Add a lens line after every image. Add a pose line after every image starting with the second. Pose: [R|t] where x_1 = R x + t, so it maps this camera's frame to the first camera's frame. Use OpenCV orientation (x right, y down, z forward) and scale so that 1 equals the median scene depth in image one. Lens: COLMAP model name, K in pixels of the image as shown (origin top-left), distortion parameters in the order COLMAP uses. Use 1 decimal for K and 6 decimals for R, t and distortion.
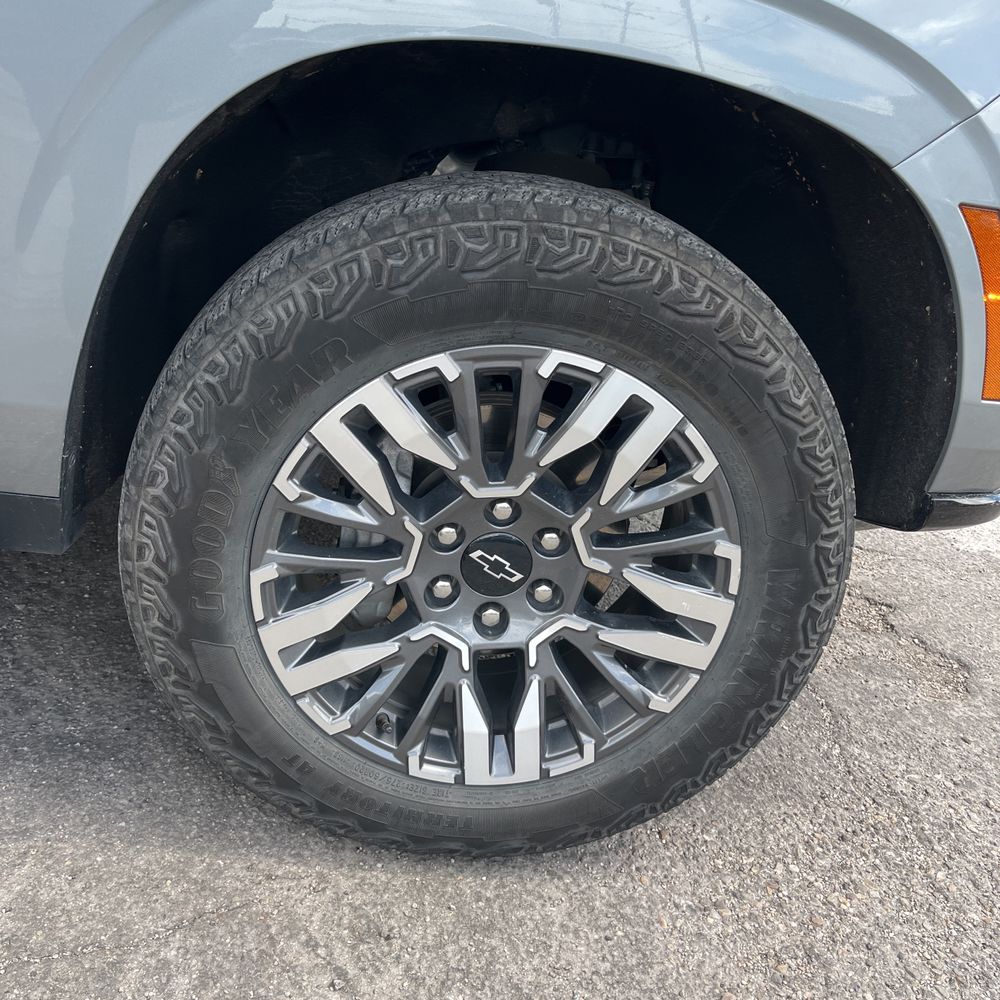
lens RADIAL K [[1029.2, 0, 497.0], [0, 1029.2, 508.9], [0, 0, 1]] dist [0.014684, 0.000000]
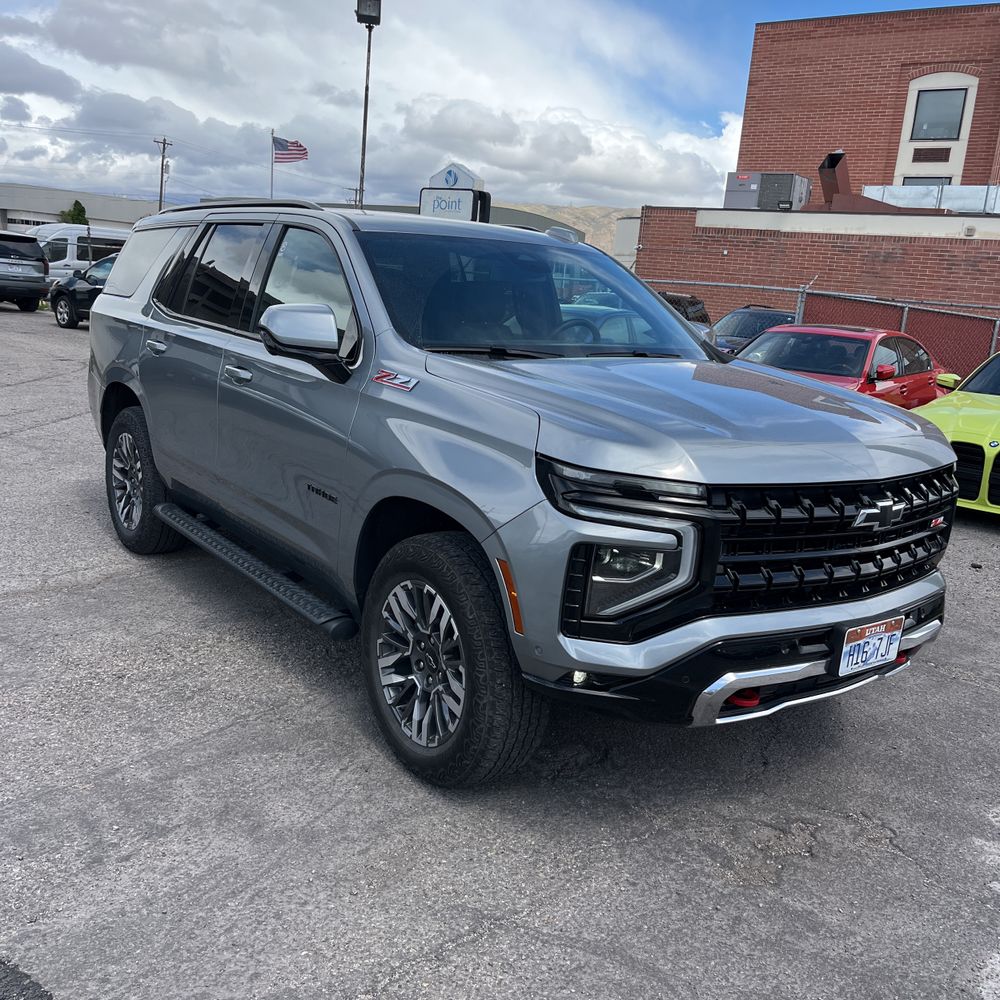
lens RADIAL K [[1029.2, 0, 497.7], [0, 1029.2, 503.1], [0, 0, 1]] dist [0.014684, 0.000000]
pose [[0.501651, 0.078530, -0.861498, 2.685714], [-0.339625, 0.933791, -0.112644, -0.099677], [0.795613, 0.349095, 0.495108, -0.450517]]
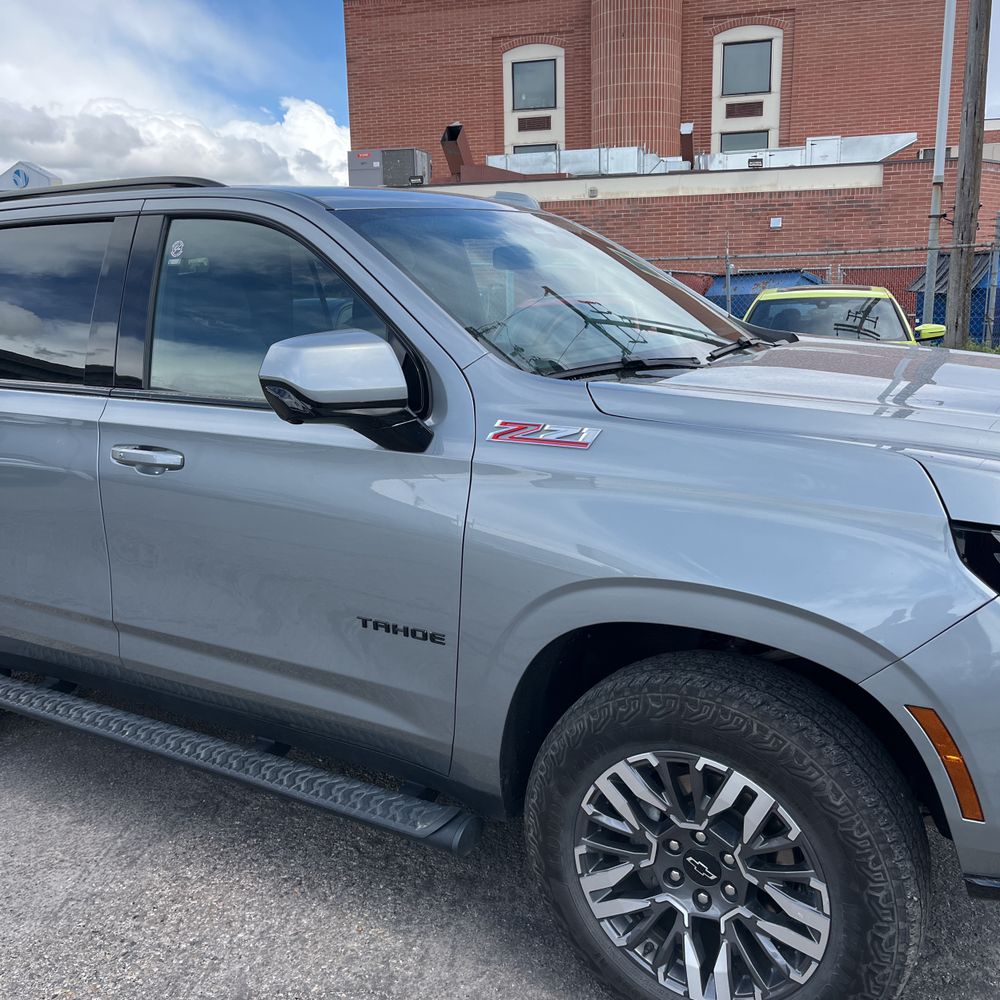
lens RADIAL K [[1029.2, 0, 500.0], [0, 1029.2, 480.5], [0, 0, 1]] dist [0.014684, 0.000000]
pose [[0.779394, -0.042147, -0.625115, 0.935947], [-0.109938, 0.973055, -0.202677, -0.212023], [0.616814, 0.226689, 0.753759, -0.776284]]
